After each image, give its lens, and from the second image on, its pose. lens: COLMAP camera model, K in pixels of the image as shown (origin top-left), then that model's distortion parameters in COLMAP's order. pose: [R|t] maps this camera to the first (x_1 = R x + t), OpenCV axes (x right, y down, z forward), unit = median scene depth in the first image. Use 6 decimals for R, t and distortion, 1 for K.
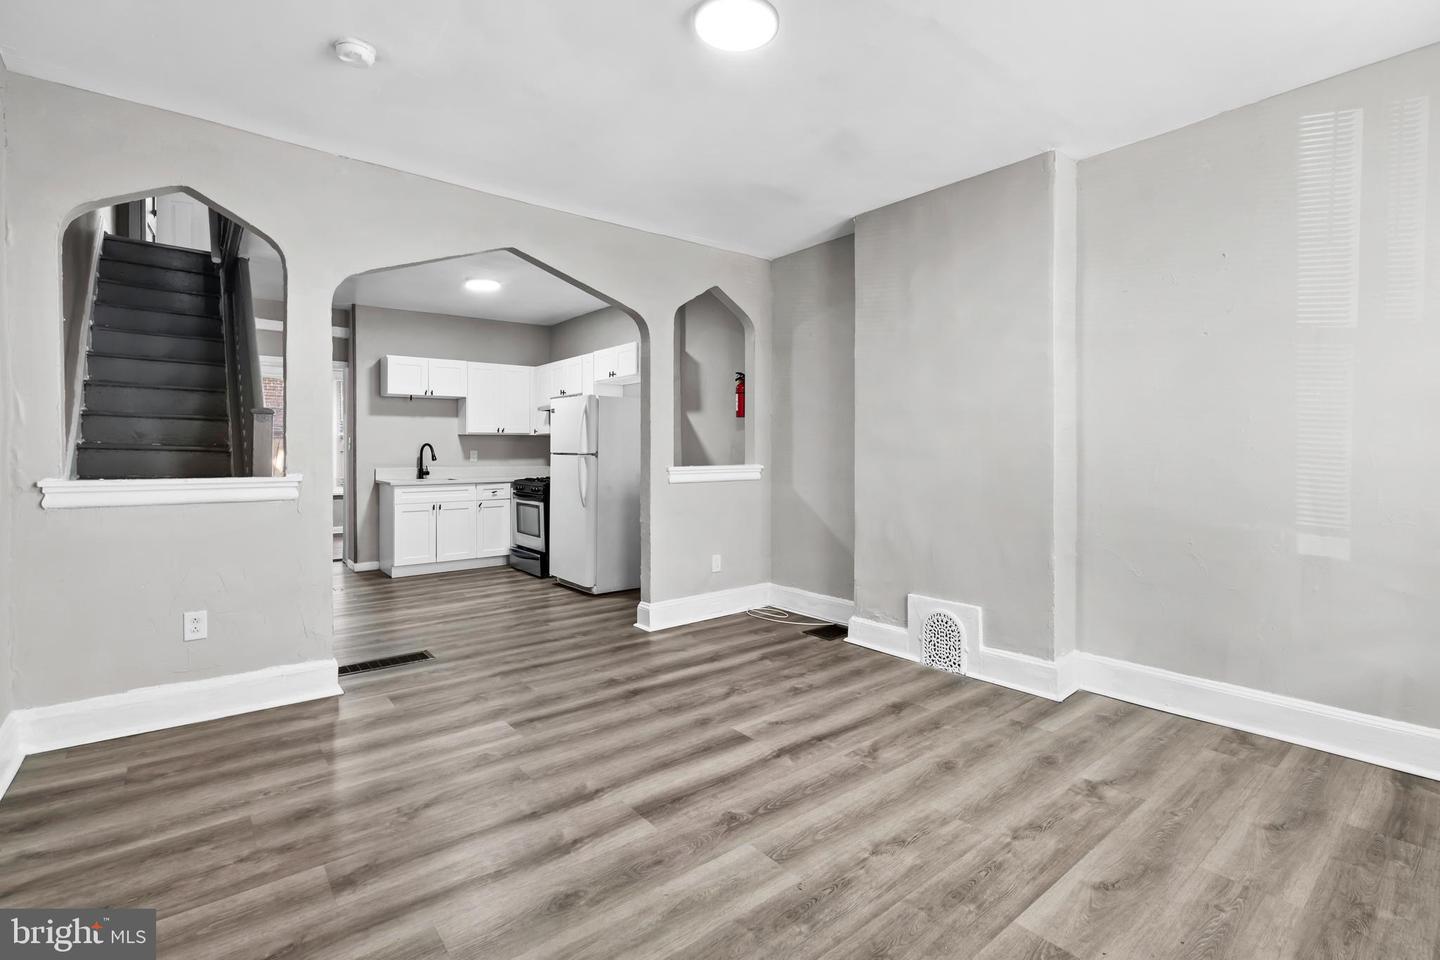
lens RADIAL K [[658.3, 0, 723.5], [0, 658.3, 469.7], [0, 0, 1]] dist [0.000521, -0.000280]
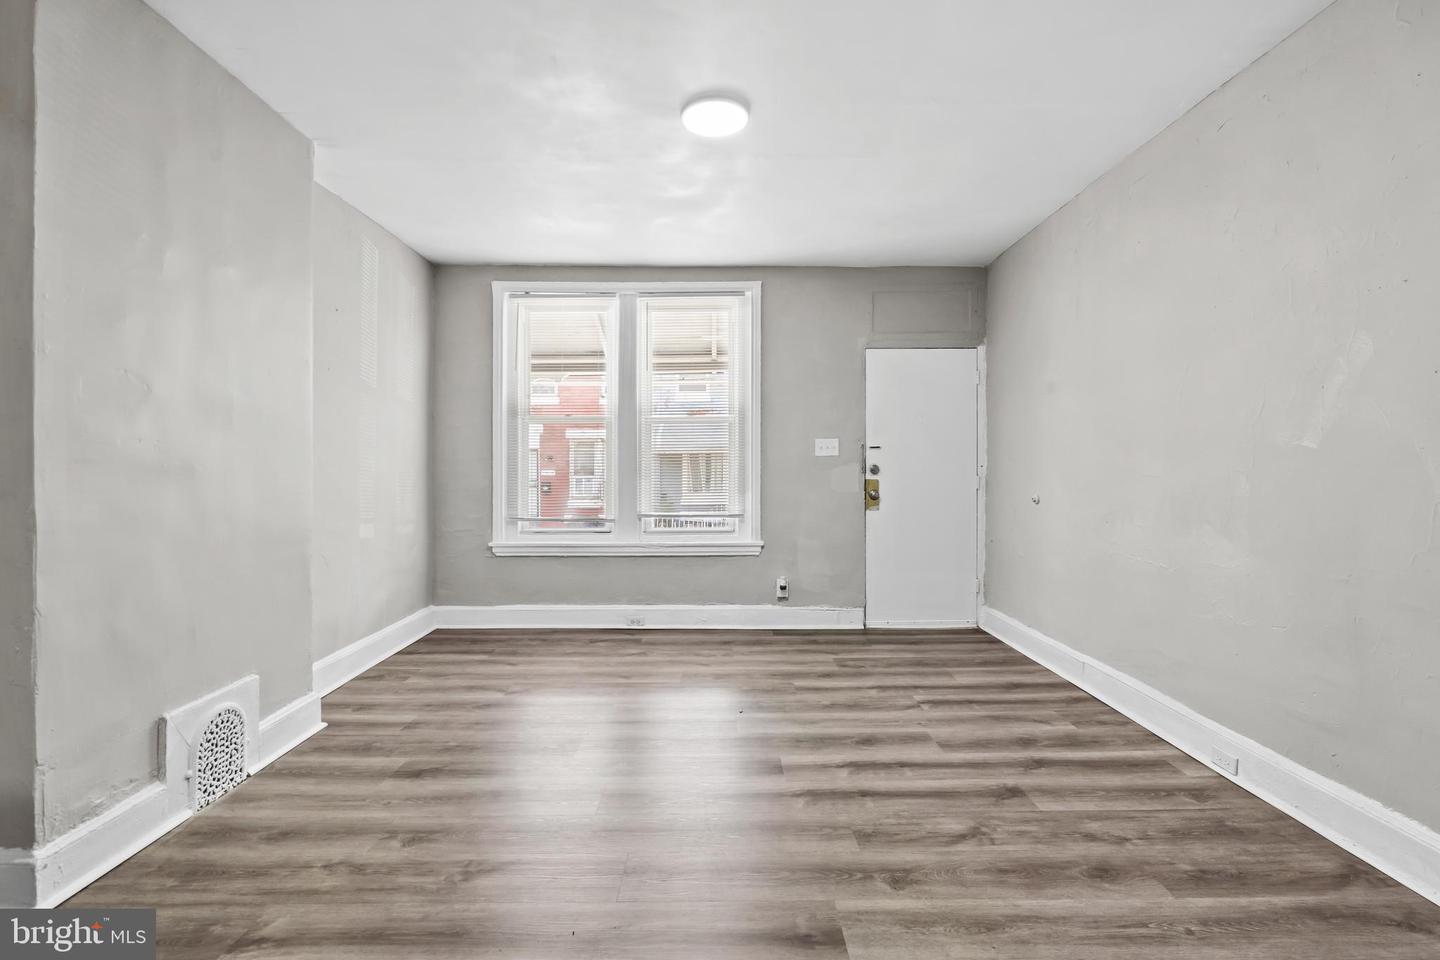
lens RADIAL K [[658.3, 0, 724.4], [0, 658.3, 474.2], [0, 0, 1]] dist [0.000521, -0.000280]
pose [[-0.778051, -0.002013, 0.628198, -0.597301], [0.021473, 0.999325, 0.029796, -0.035262], [-0.627834, 0.036672, -0.777483, 1.487078]]
